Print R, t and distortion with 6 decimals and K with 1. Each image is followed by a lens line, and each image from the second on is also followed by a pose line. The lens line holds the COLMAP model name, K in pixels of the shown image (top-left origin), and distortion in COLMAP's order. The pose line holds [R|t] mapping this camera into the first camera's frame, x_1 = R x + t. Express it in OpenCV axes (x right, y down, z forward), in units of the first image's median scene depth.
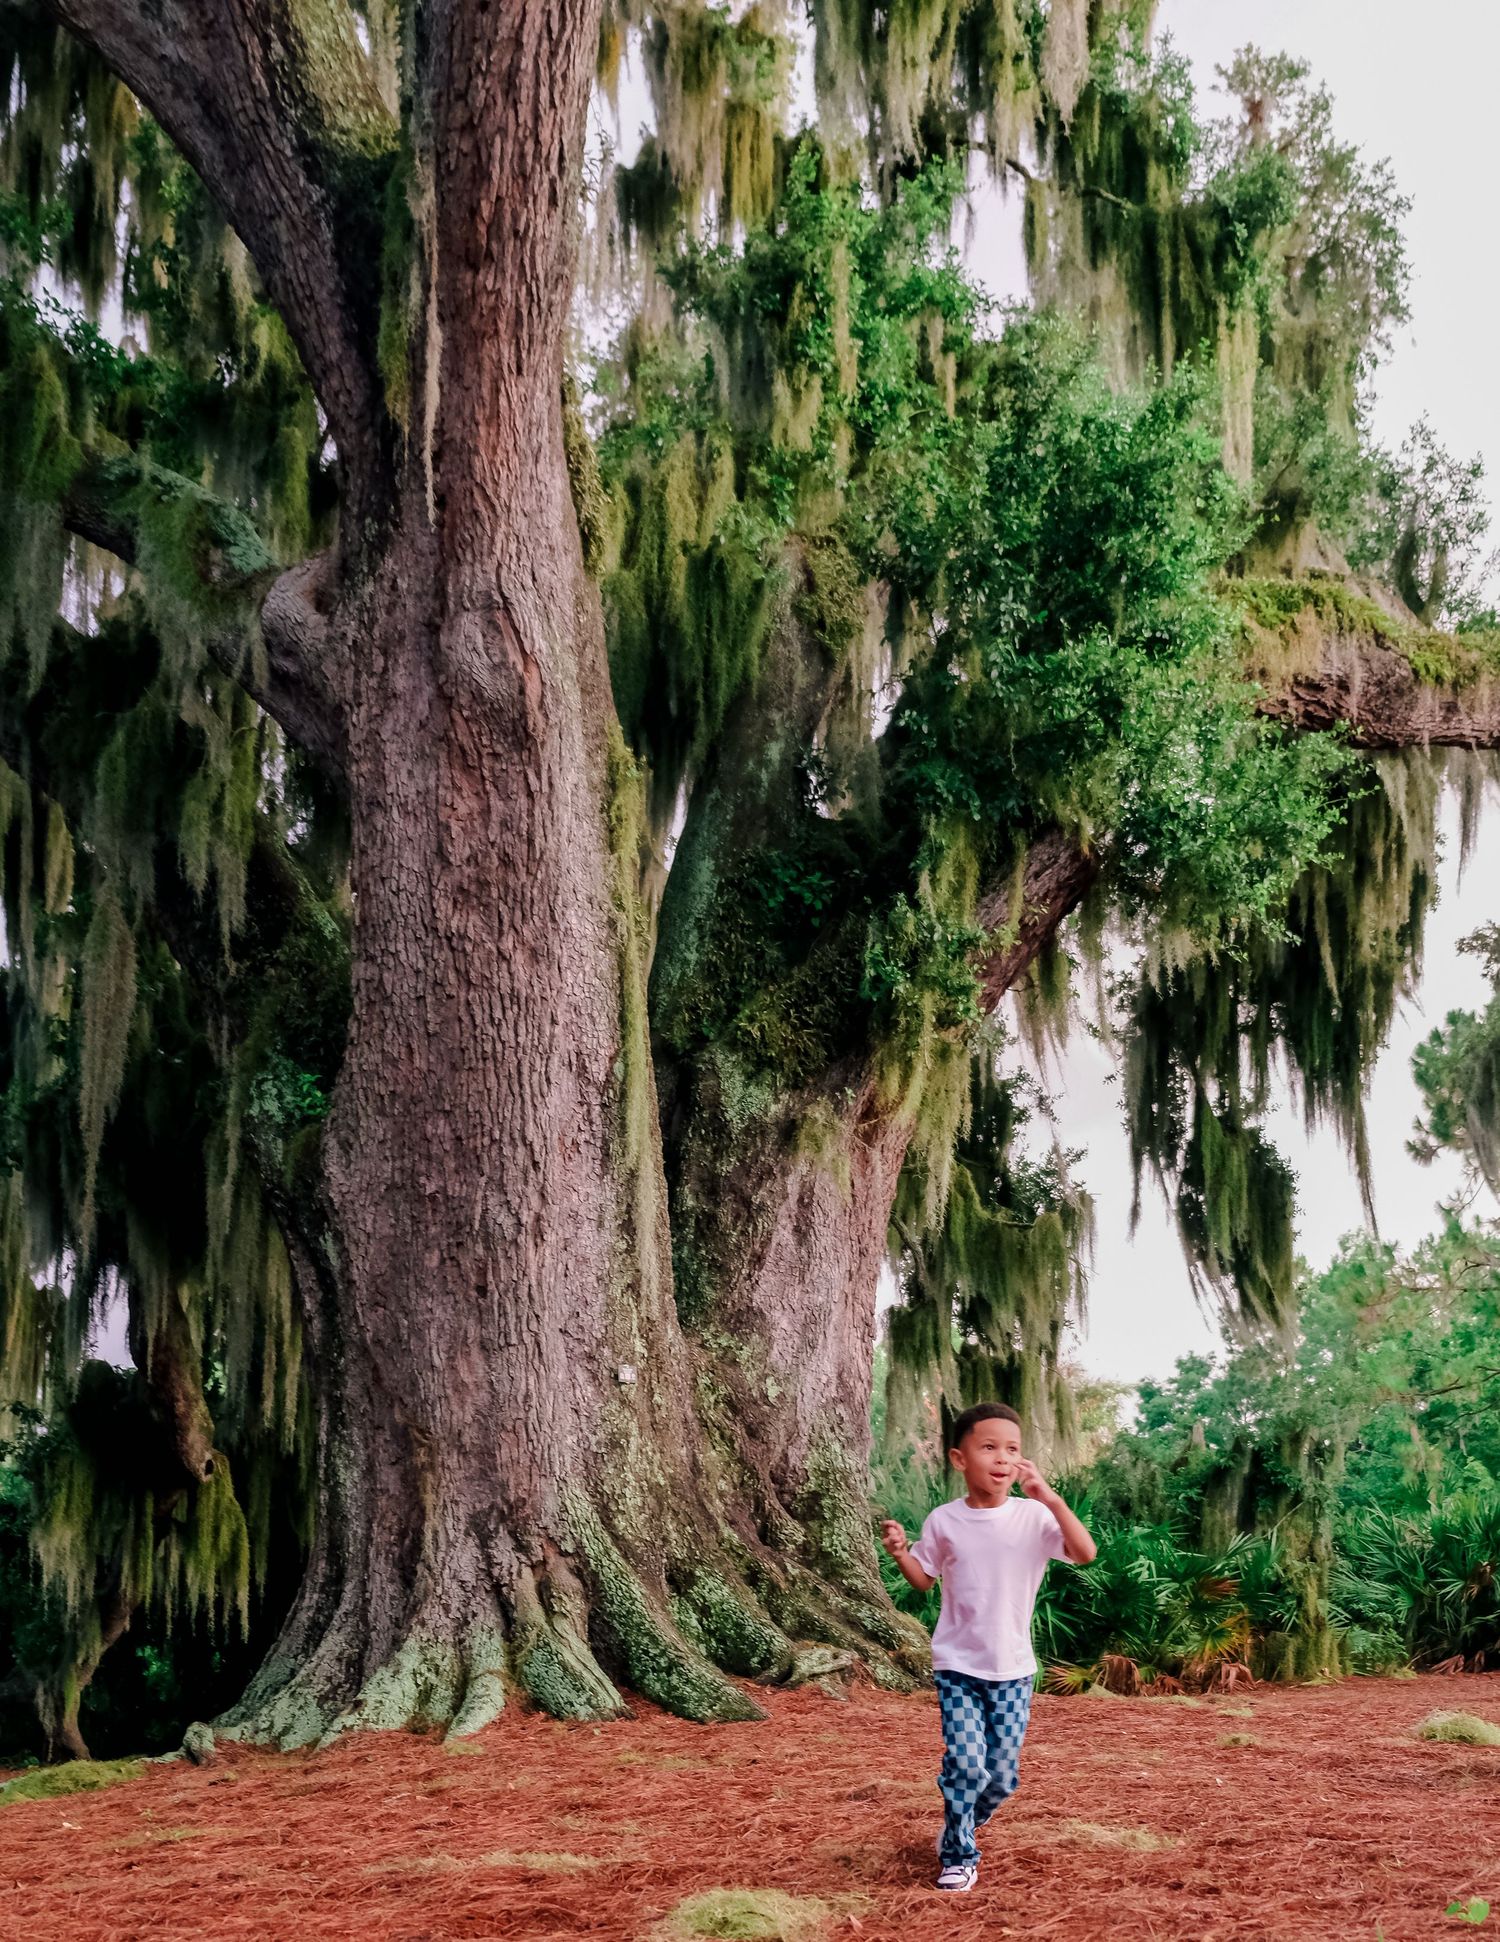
lens RADIAL K [[2974.1, 0, 751.7], [0, 2974.1, 970.9], [0, 0, 1]] dist [0.018357, 0.000000]
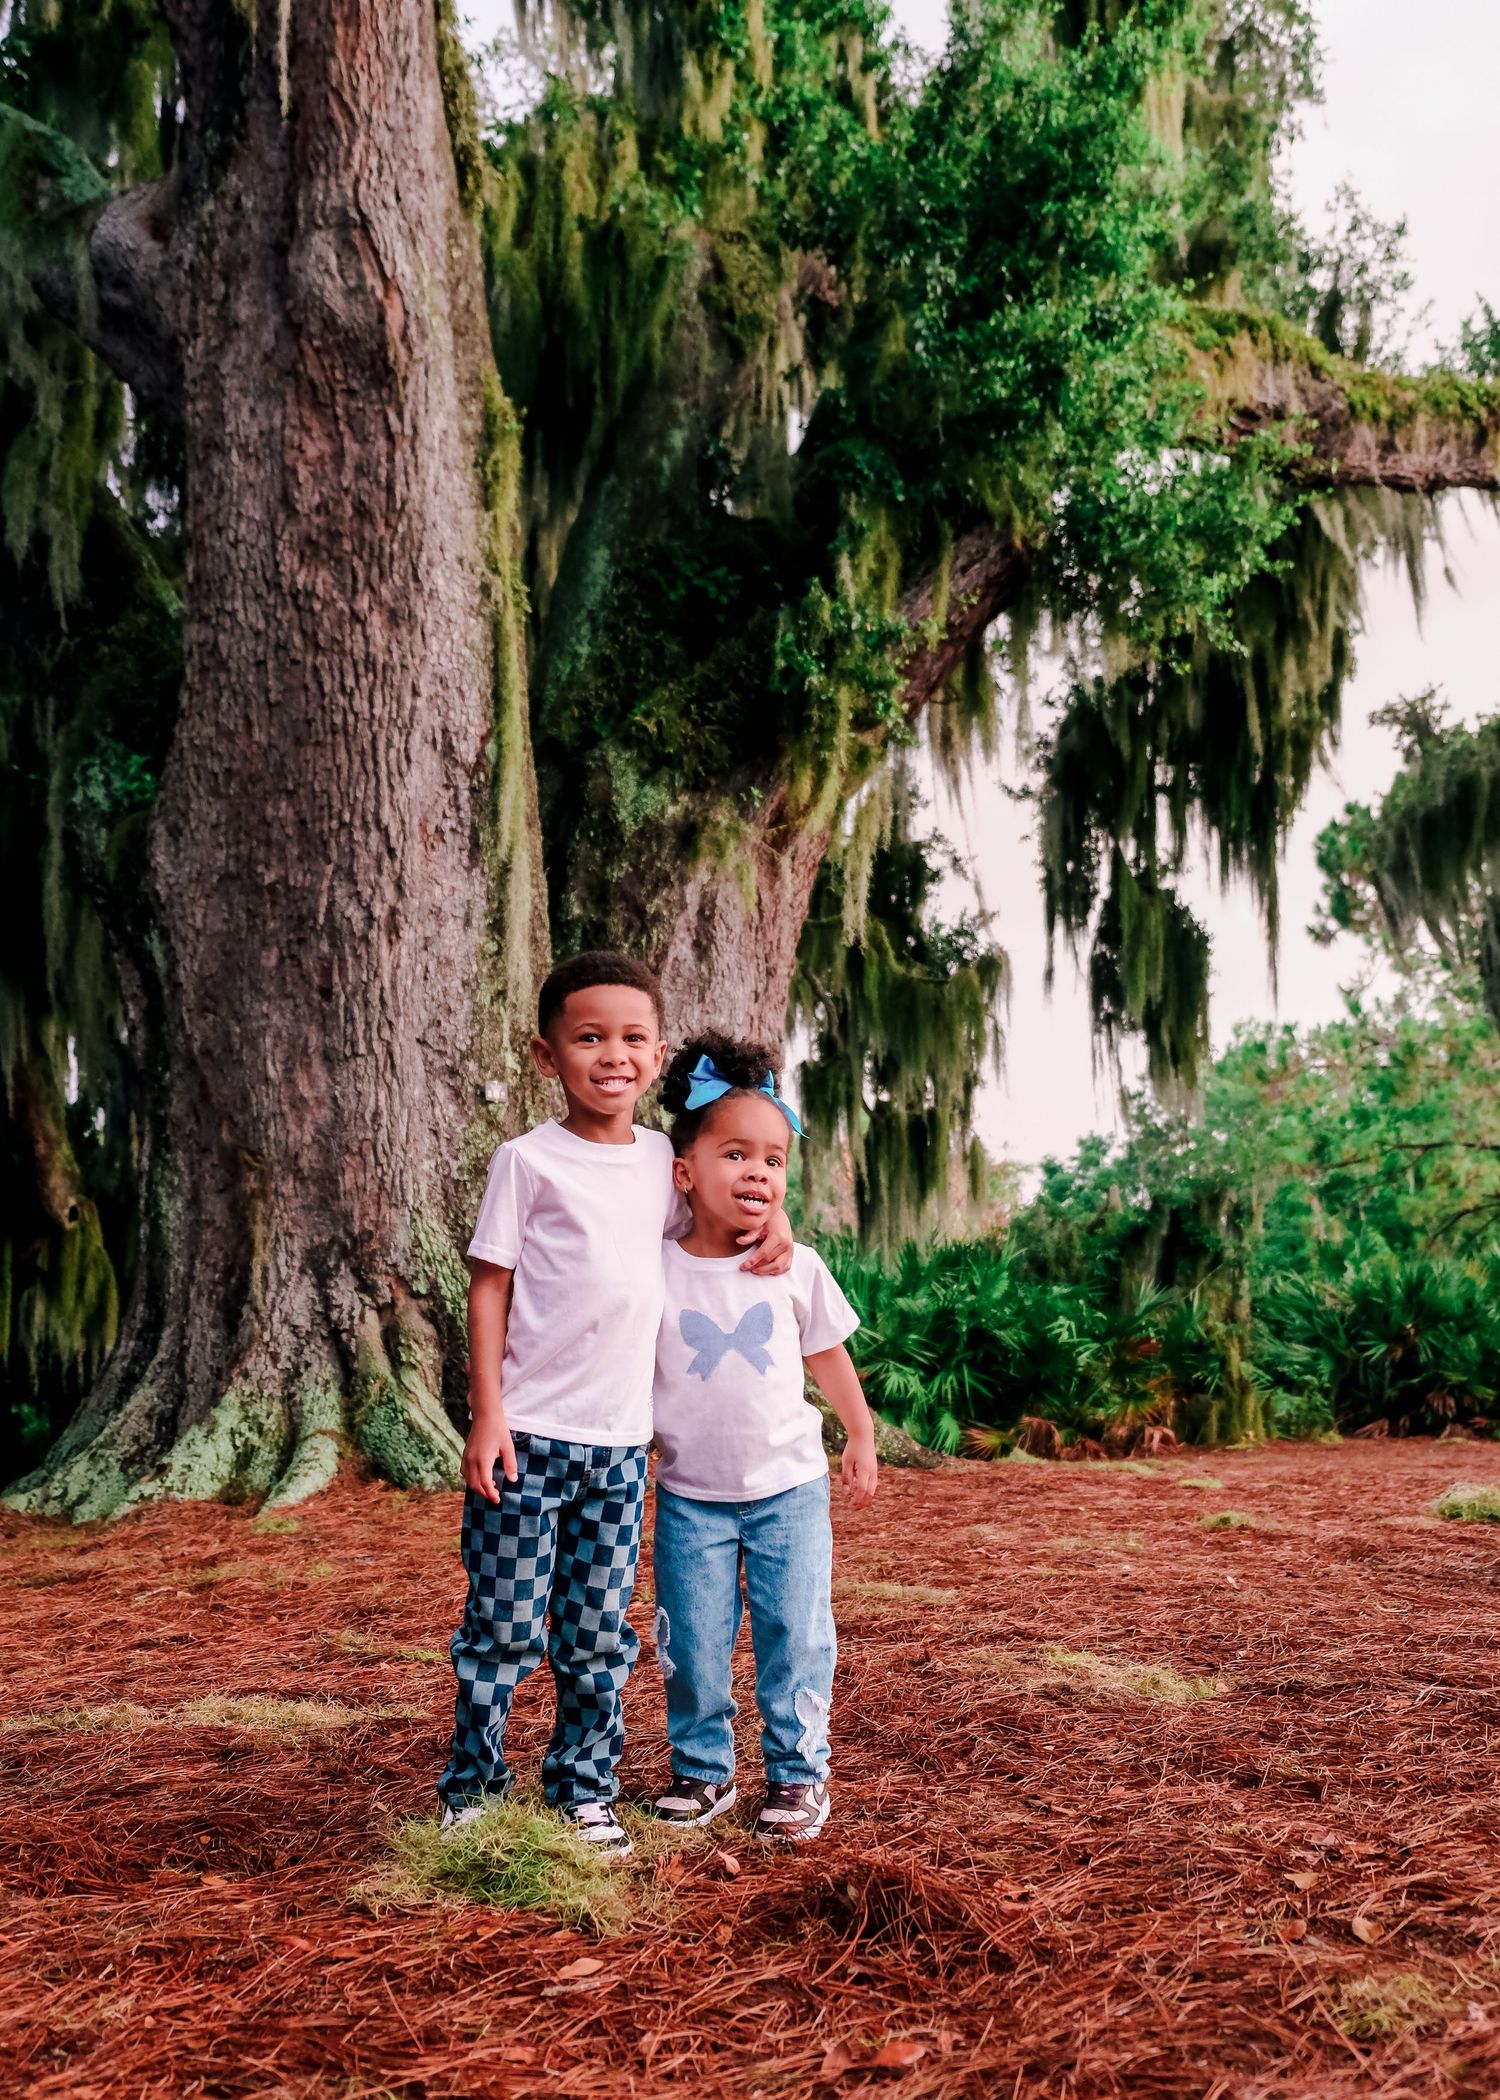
lens RADIAL K [[2024.0, 0, 679.7], [0, 2024.0, 1046.2], [0, 0, 1]] dist [0.013520, 0.000000]
pose [[0.999866, 0.002303, -0.016212, 0.019105], [-0.001598, 0.999060, 0.043330, 0.087189], [0.016296, -0.043298, 0.998929, 0.372816]]
